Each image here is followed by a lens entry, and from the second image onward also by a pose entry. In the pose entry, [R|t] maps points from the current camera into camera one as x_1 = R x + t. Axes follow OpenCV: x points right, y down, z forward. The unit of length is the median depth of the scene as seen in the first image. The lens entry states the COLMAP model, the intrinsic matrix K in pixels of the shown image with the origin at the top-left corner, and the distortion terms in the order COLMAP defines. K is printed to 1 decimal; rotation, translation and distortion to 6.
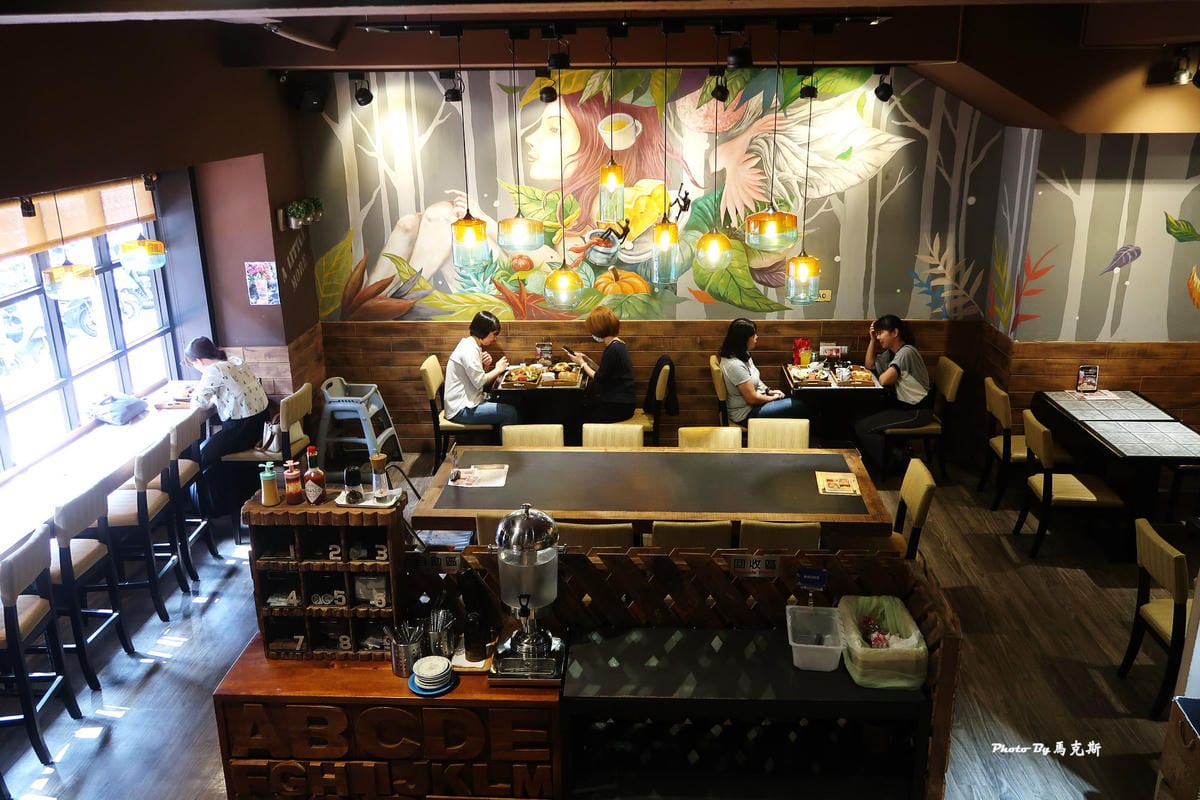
lens RADIAL K [[951.7, 0, 602.0], [0, 951.7, 396.4], [0, 0, 1]] dist [0.005806, 0.004528]
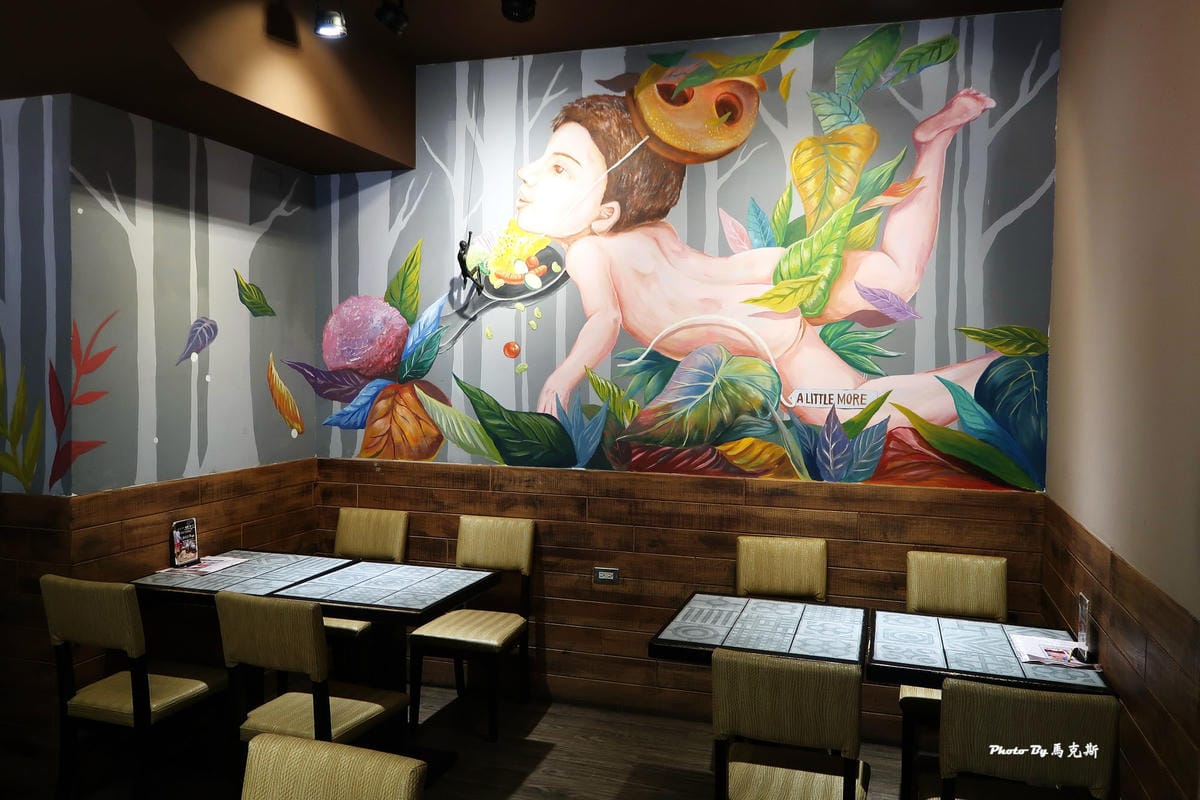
lens RADIAL K [[921.6, 0, 599.2], [0, 921.6, 390.3], [0, 0, 1]] dist [-0.010530, -0.002097]
pose [[0.249505, -0.015589, 0.968248, 0.028418], [0.288744, 0.955585, -0.059021, -0.001240], [-0.924324, 0.294302, 0.242925, 0.616105]]
